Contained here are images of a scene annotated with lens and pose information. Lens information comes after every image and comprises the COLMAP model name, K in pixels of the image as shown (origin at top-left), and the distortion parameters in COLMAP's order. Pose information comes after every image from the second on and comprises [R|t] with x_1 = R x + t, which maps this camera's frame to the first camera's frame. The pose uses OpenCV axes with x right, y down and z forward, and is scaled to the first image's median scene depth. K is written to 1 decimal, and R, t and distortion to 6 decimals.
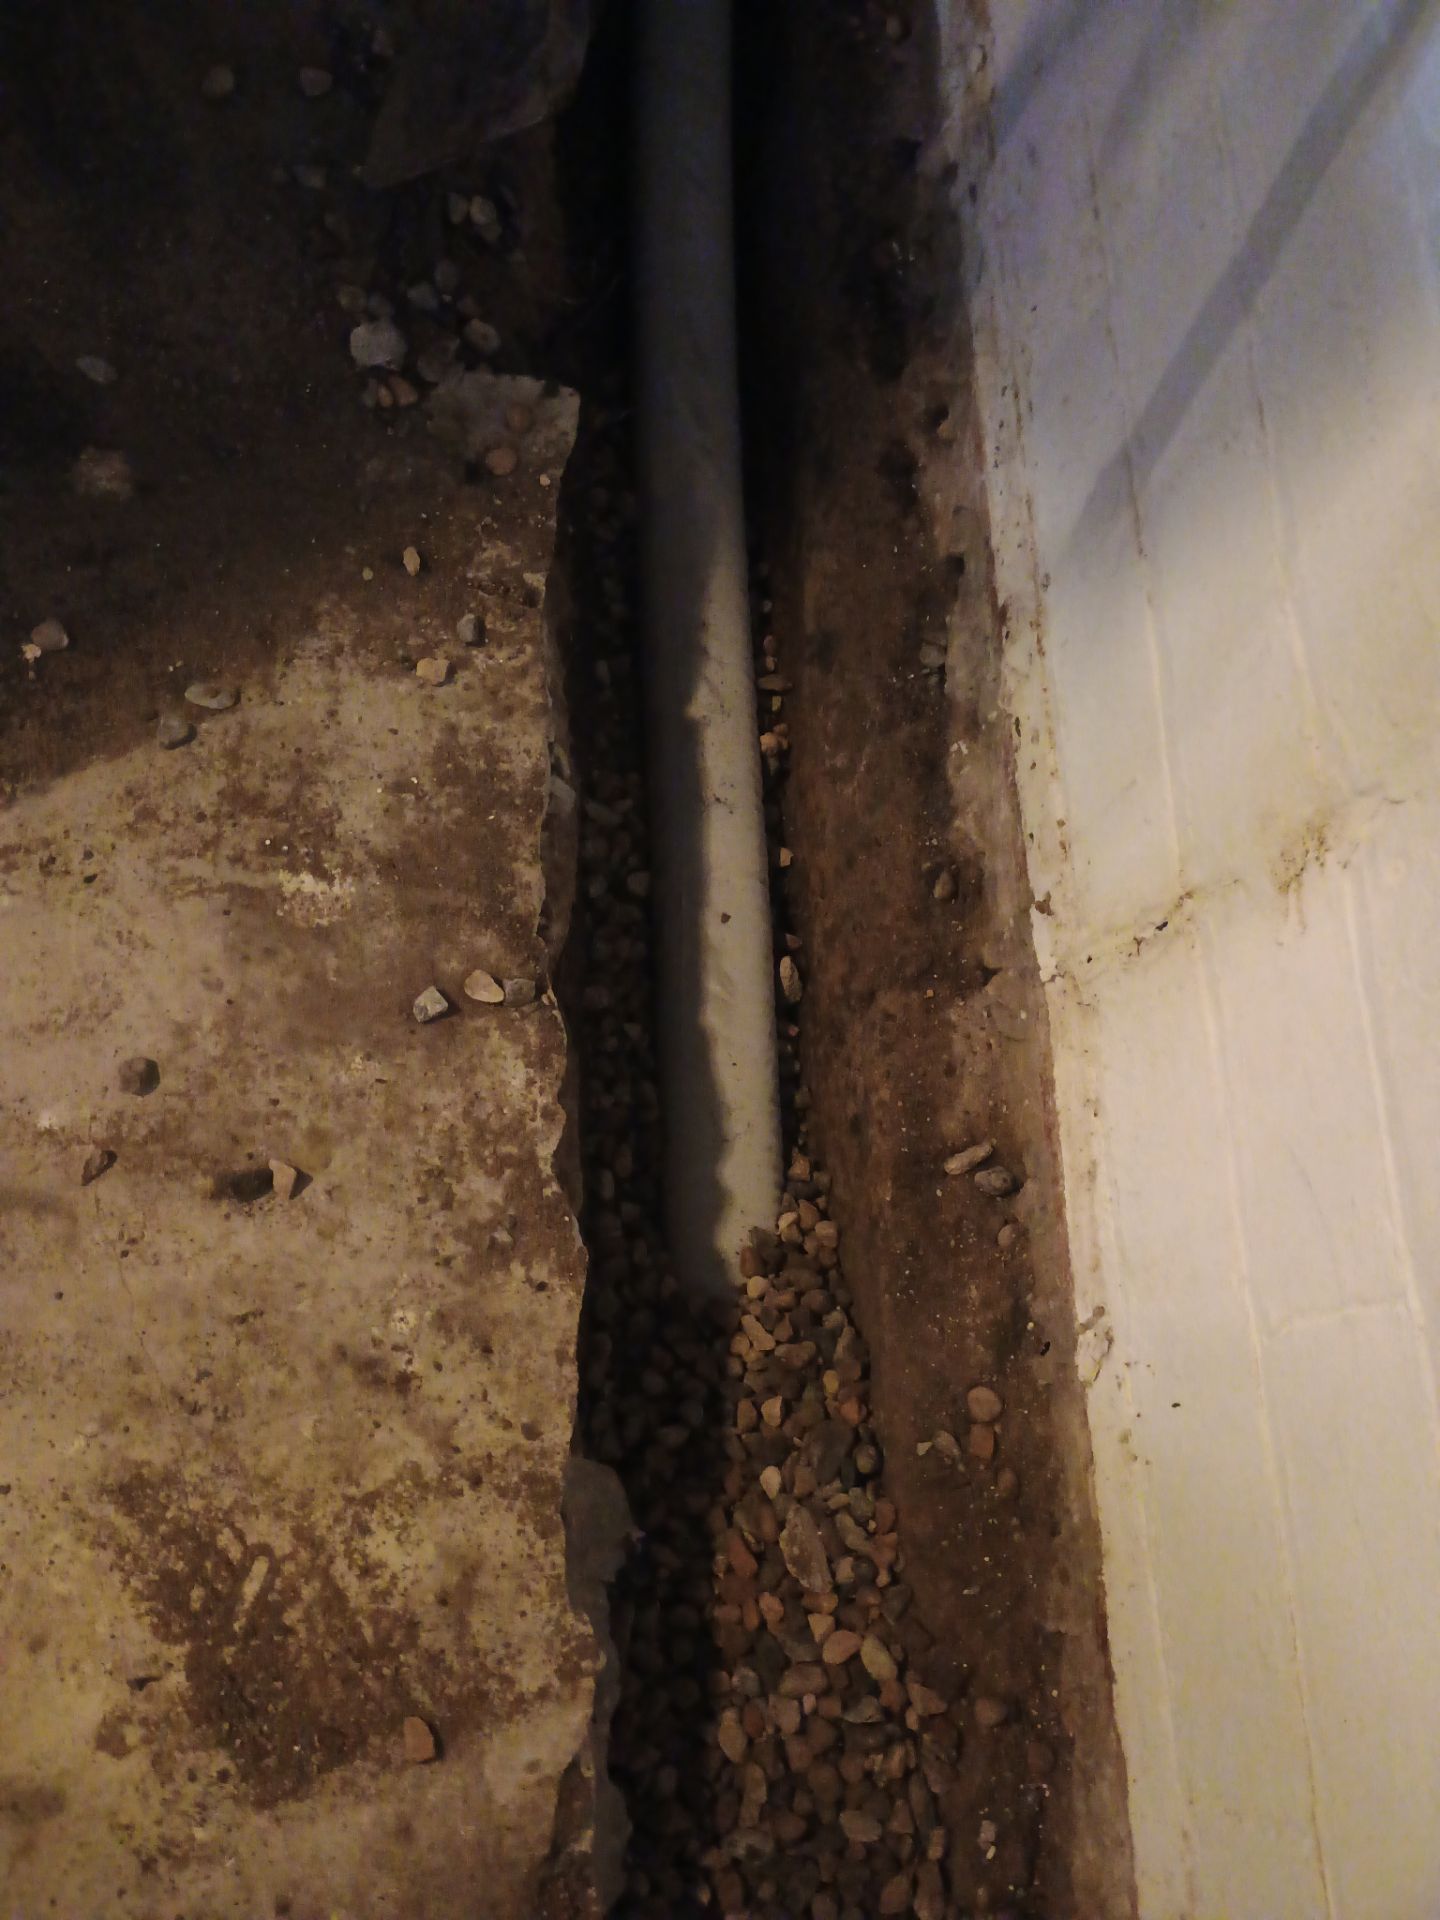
lens RADIAL K [[1277.8, 0, 720.0], [0, 1277.8, 960.0], [0, 0, 1]] dist [0.004618, -0.029415]
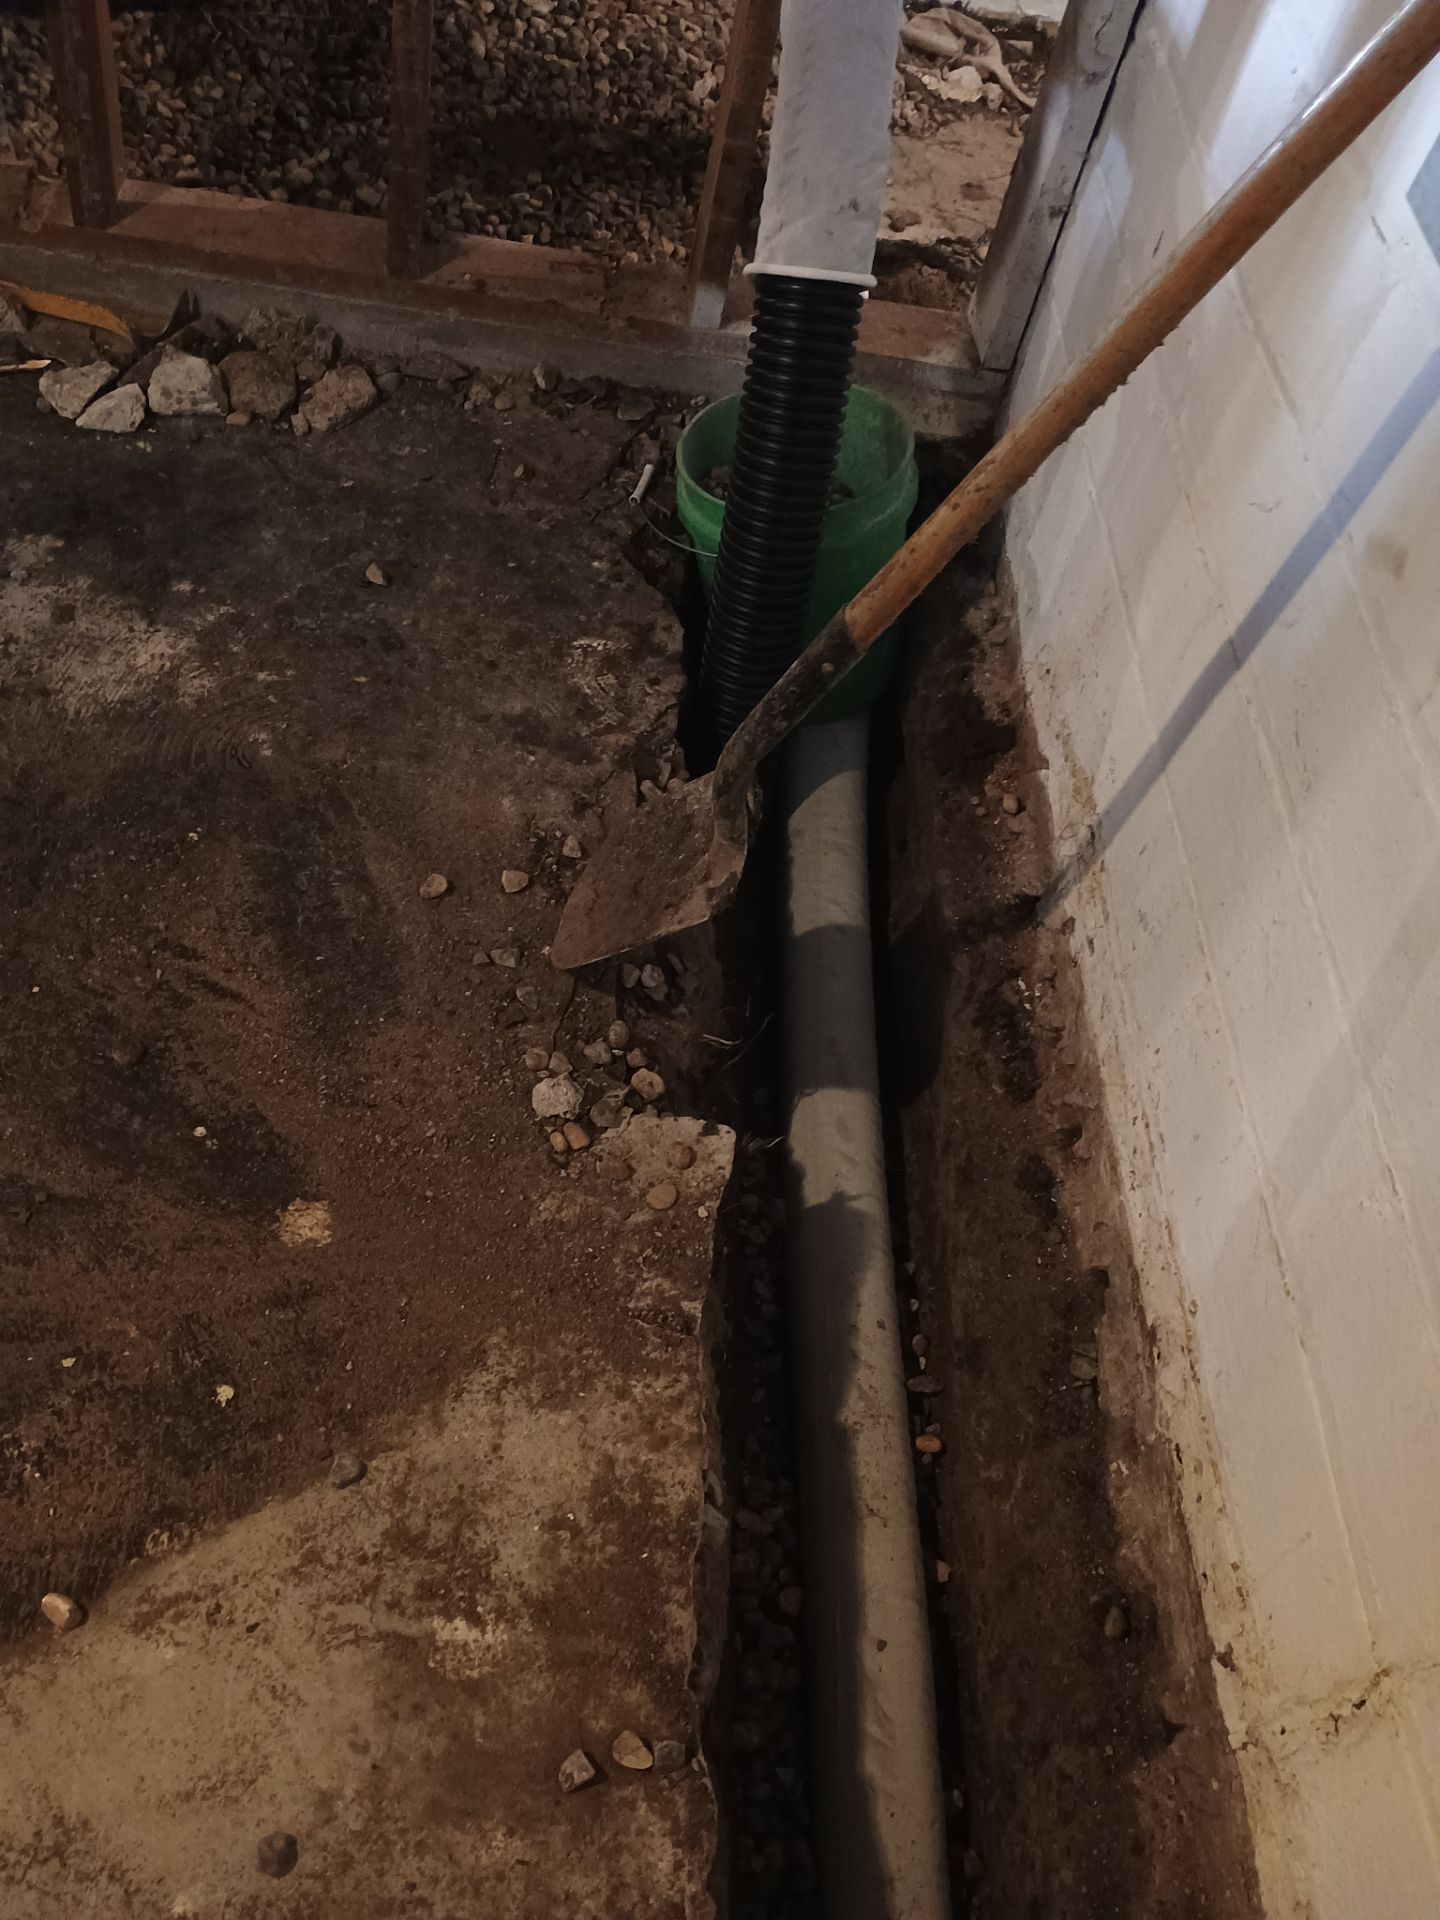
lens RADIAL K [[1327.4, 0, 720.0], [0, 1327.4, 960.0], [0, 0, 1]] dist [0.007445, -0.022630]
pose [[0.995182, -0.021365, -0.095686, -0.011877], [-0.009921, 0.949012, -0.315085, -0.231362], [0.097539, 0.314516, 0.944228, -0.119859]]
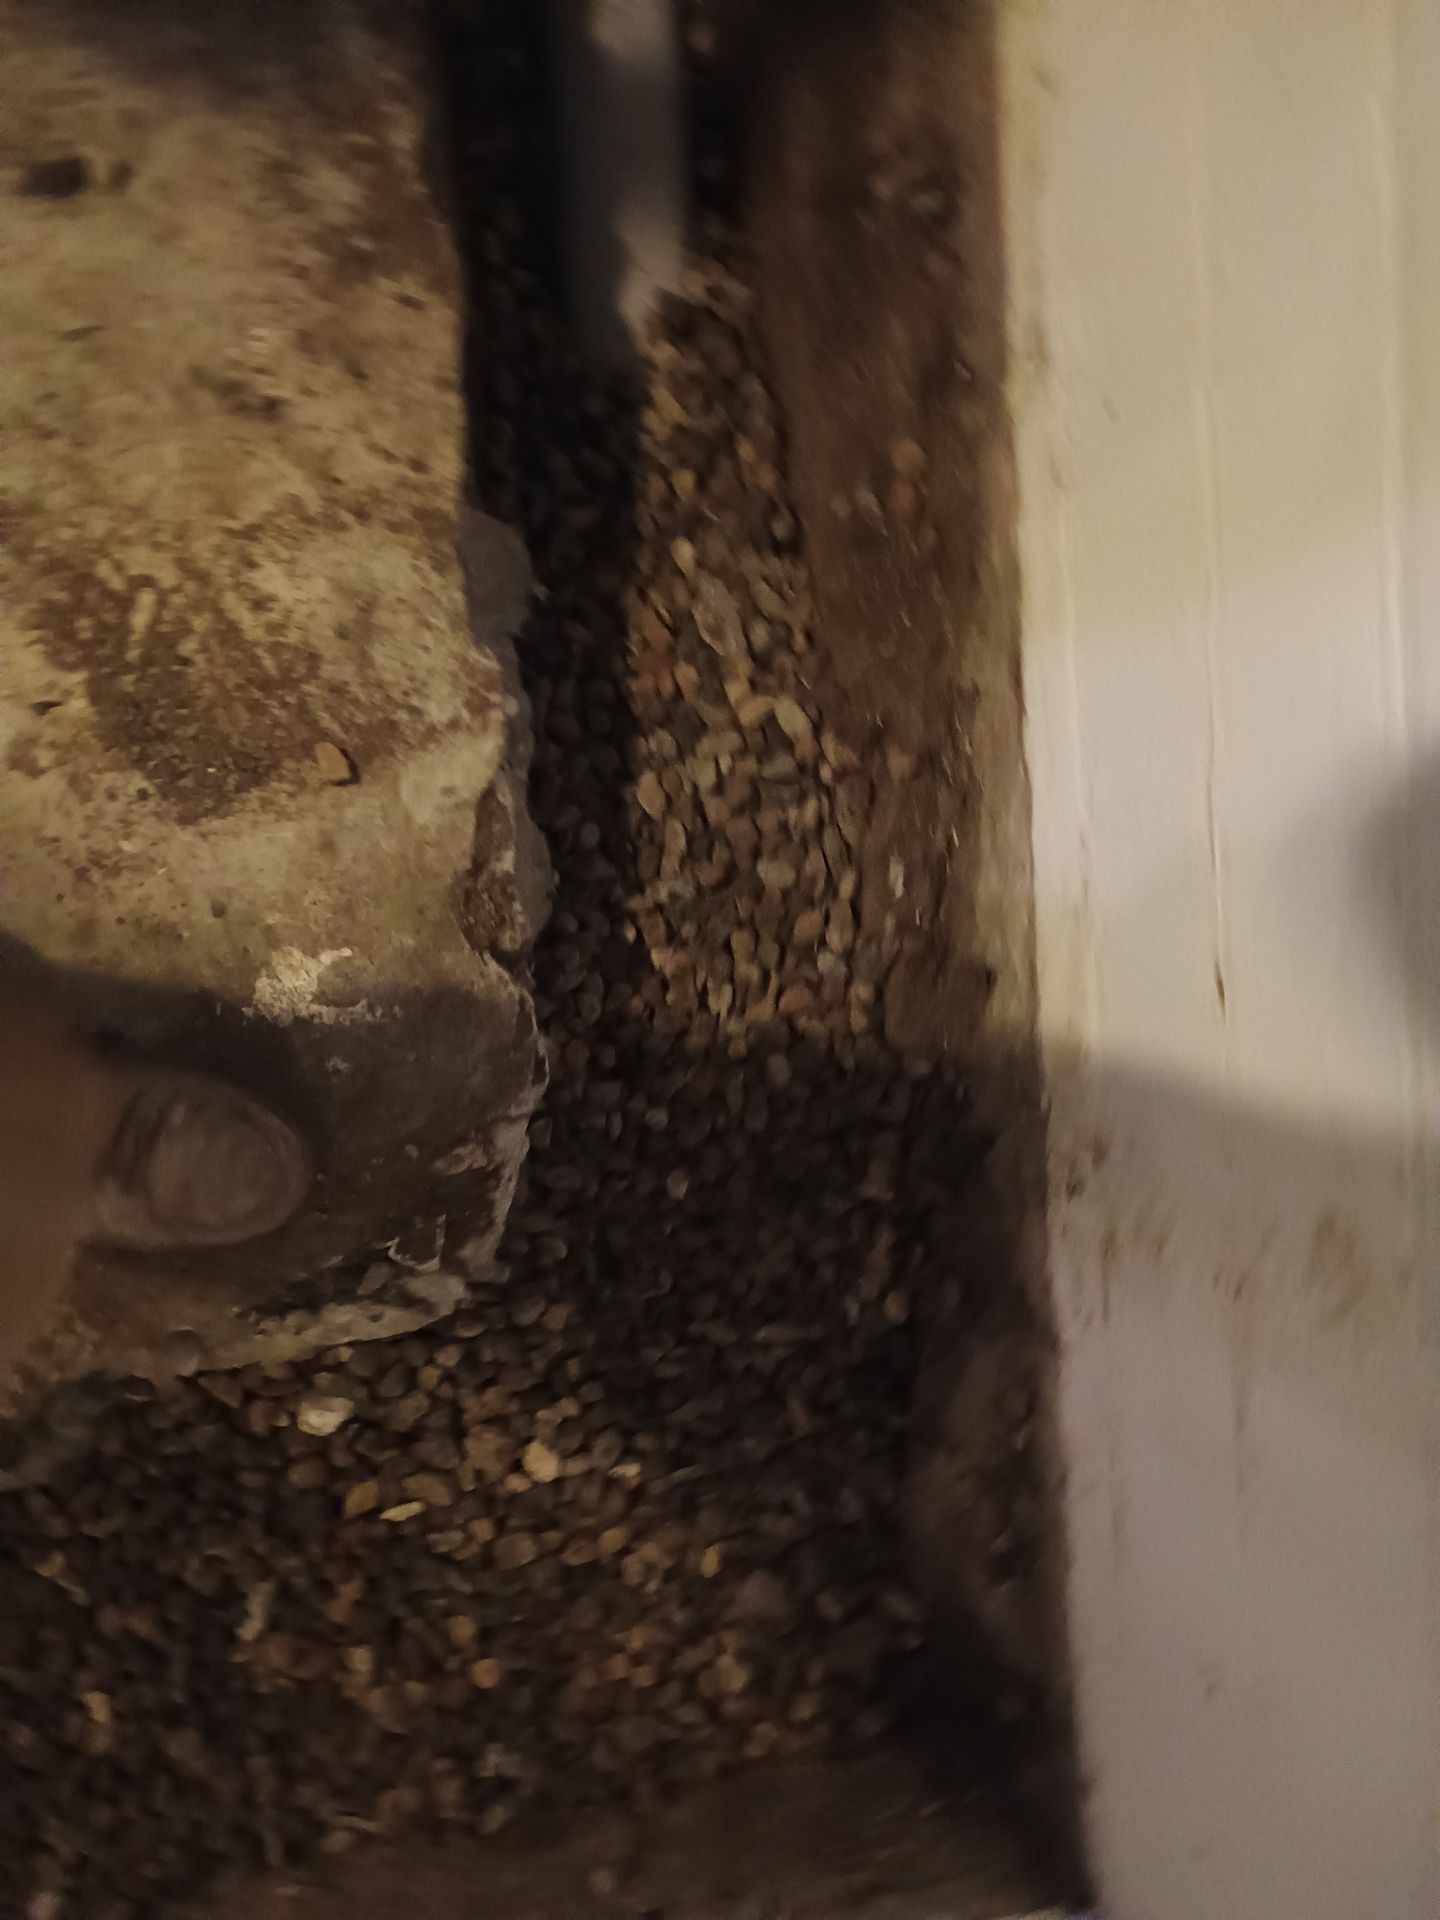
lens RADIAL K [[1277.8, 0, 720.0], [0, 1277.8, 960.0], [0, 0, 1]] dist [0.004618, -0.029415]
pose [[0.999593, -0.028409, -0.002669, 0.063577], [0.027289, 0.924450, 0.380327, 0.339677], [-0.008338, -0.380245, 0.924848, -0.004380]]
